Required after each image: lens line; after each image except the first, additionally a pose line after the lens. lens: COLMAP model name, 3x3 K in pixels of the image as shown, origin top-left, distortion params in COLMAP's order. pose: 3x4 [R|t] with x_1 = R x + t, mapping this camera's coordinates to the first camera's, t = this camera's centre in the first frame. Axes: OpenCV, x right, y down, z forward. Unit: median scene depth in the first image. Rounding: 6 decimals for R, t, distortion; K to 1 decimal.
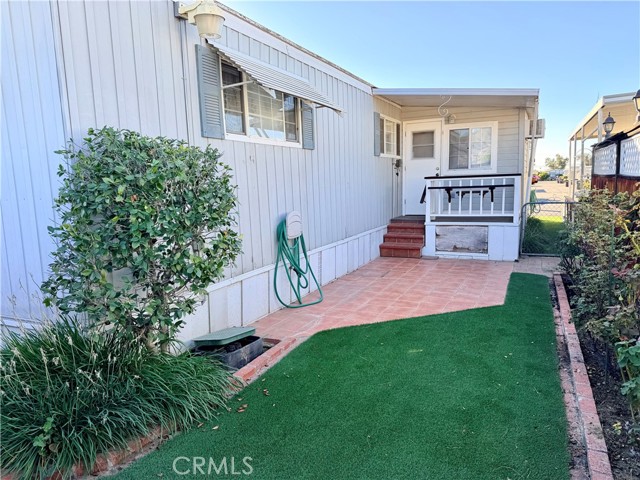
lens RADIAL K [[439.3, 0, 320.0], [0, 439.3, 240.0], [0, 0, 1]] dist [0.006469, 0.000814]
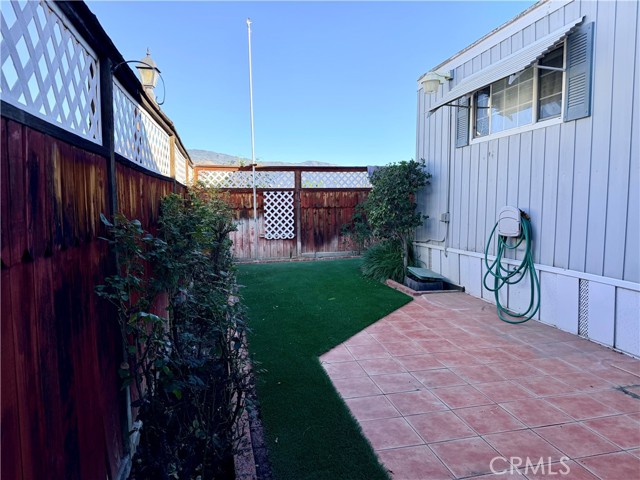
lens RADIAL K [[439.3, 0, 320.0], [0, 439.3, 240.0], [0, 0, 1]] dist [0.006469, 0.000814]
pose [[-0.781173, 0.092301, -0.617454, 0.780631], [-0.050557, 0.976410, 0.209922, -0.164924], [0.622265, 0.195202, -0.758078, 1.421808]]
